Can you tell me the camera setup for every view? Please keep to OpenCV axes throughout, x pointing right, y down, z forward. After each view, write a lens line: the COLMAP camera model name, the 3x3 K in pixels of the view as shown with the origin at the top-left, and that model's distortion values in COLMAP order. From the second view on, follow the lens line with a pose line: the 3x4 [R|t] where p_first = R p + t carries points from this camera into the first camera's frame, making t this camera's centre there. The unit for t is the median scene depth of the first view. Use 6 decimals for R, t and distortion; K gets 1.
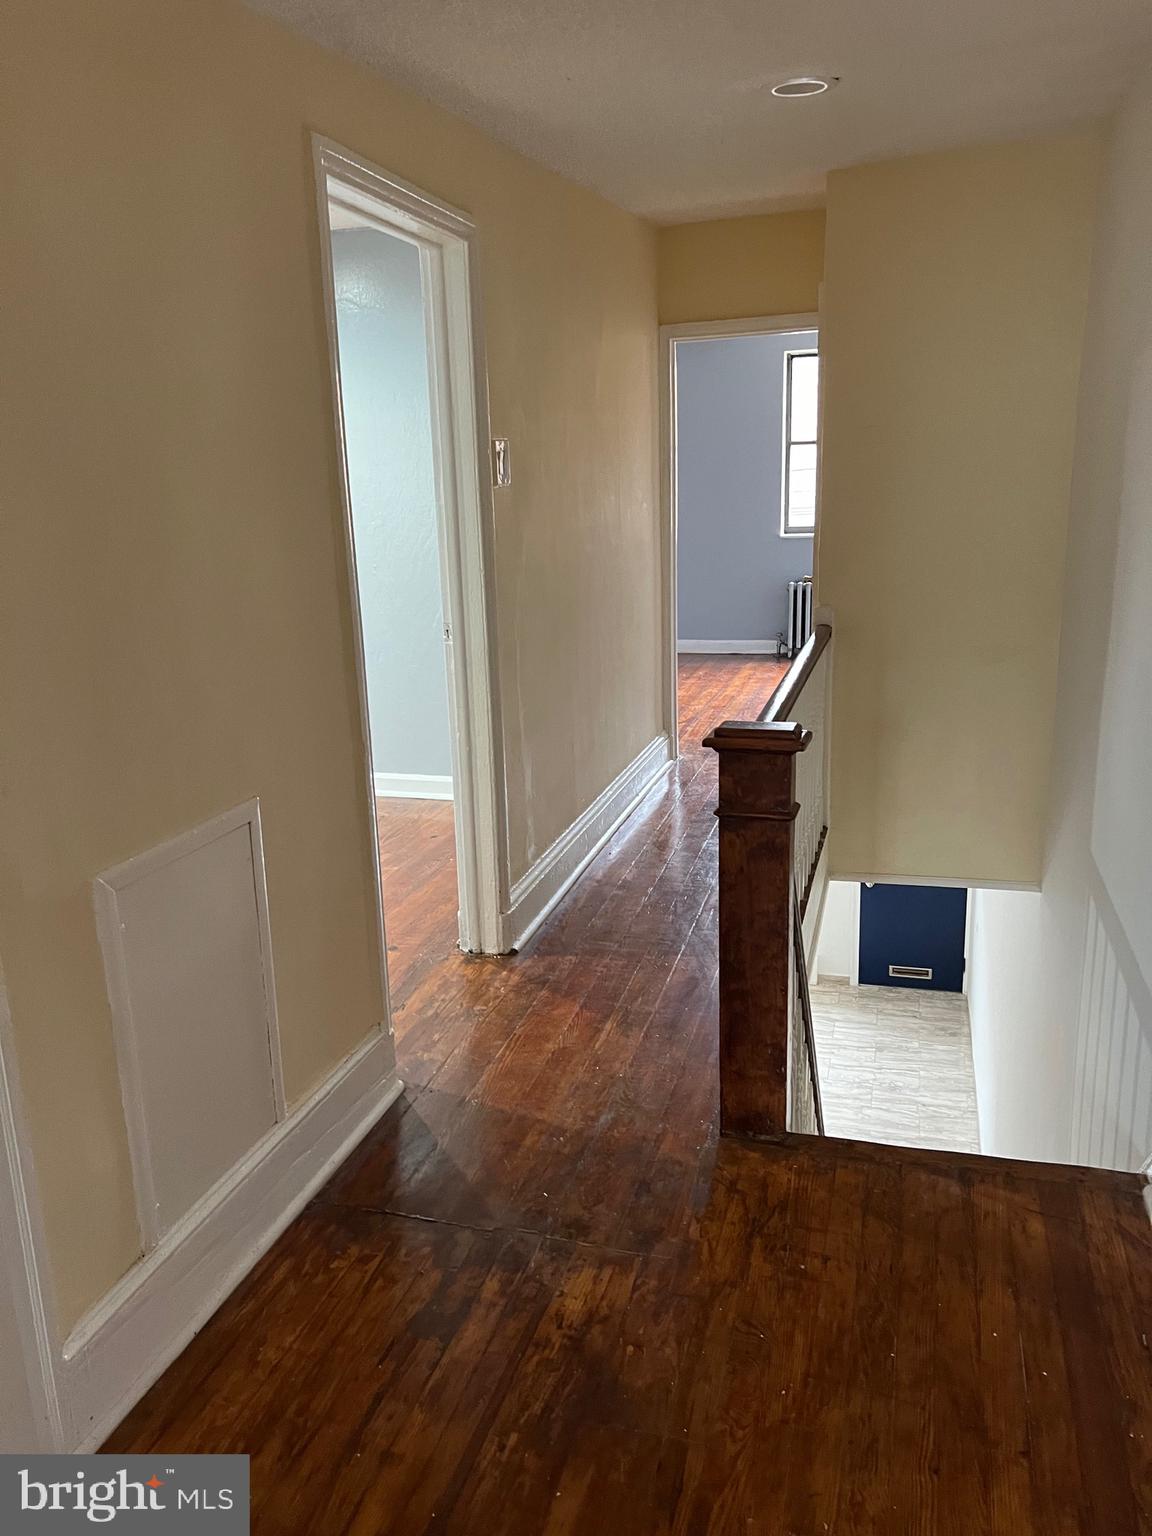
lens RADIAL K [[1158.2, 0, 576.0], [0, 1158.2, 768.0], [0, 0, 1]] dist [0.049903, 0.001953]
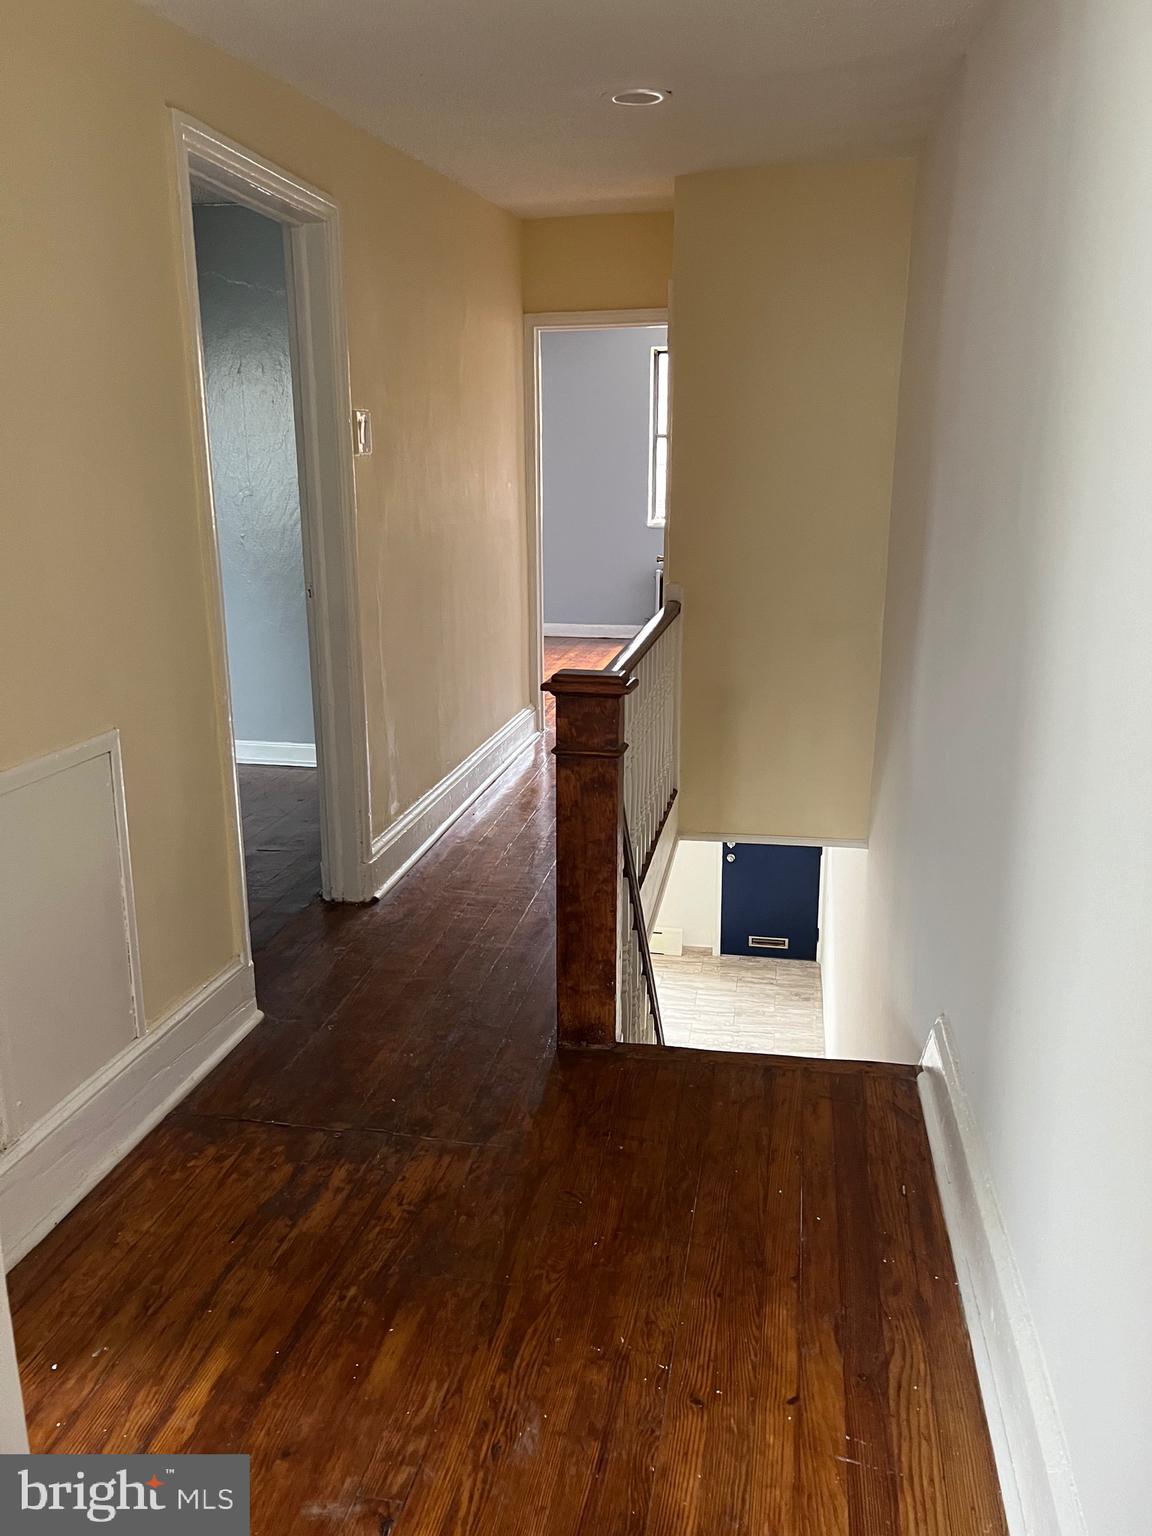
lens RADIAL K [[1156.6, 0, 579.6], [0, 1156.6, 762.3], [0, 0, 1]] dist [0.046392, -0.007655]
pose [[0.994760, 0.003368, 0.102181, 0.034089], [-0.003328, 0.999994, -0.000560, 0.050347], [-0.102182, 0.000217, 0.994766, -0.094605]]
